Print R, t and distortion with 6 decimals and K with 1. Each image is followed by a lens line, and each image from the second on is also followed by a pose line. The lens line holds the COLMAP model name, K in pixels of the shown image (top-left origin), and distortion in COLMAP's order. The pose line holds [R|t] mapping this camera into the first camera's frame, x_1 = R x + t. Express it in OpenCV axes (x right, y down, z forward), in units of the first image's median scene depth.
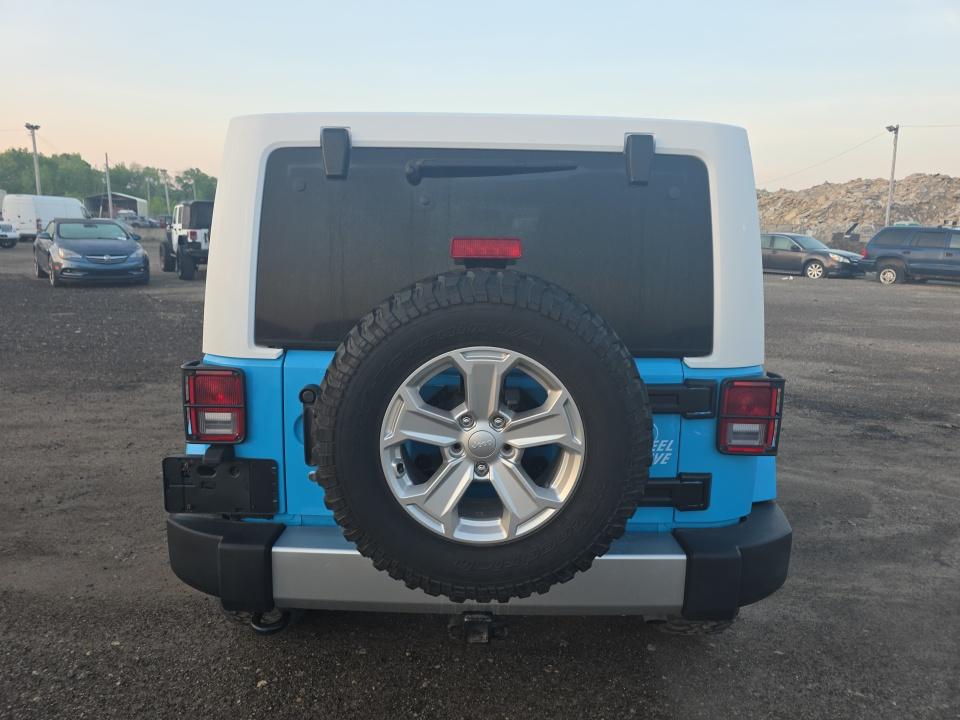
lens RADIAL K [[637.0, 0, 483.3], [0, 637.0, 368.6], [0, 0, 1]] dist [0.076801, -0.064652]
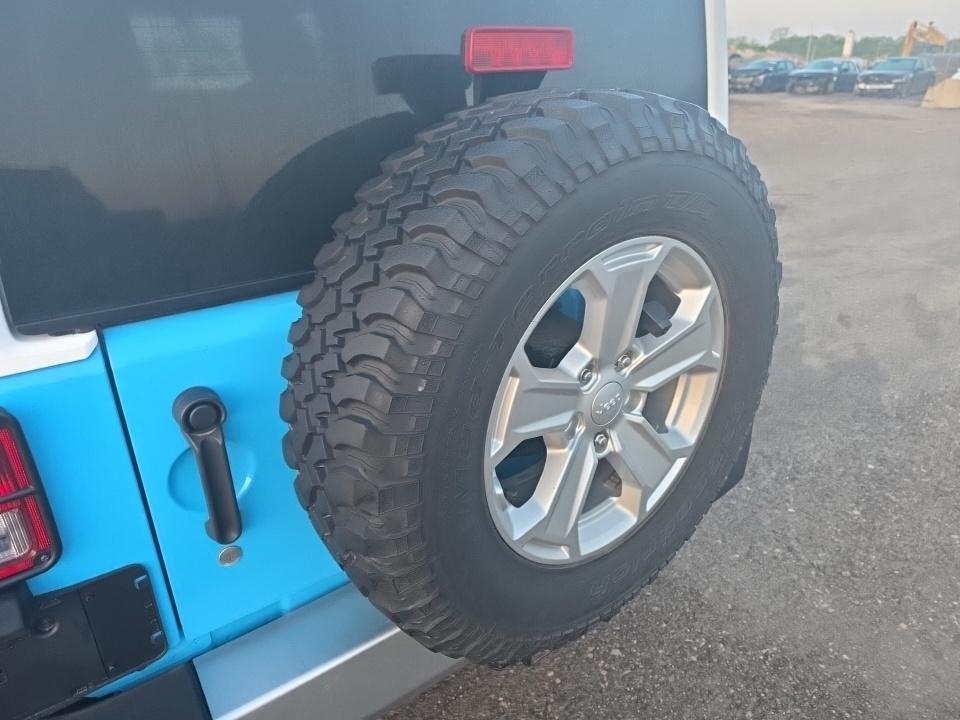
lens RADIAL K [[637.0, 0, 483.3], [0, 637.0, 368.6], [0, 0, 1]] dist [0.076801, -0.064652]
pose [[0.783153, -0.287312, 0.551473, -0.414290], [0.160709, 0.950246, 0.266844, -0.092701], [-0.600703, -0.120353, 0.790361, 0.589035]]
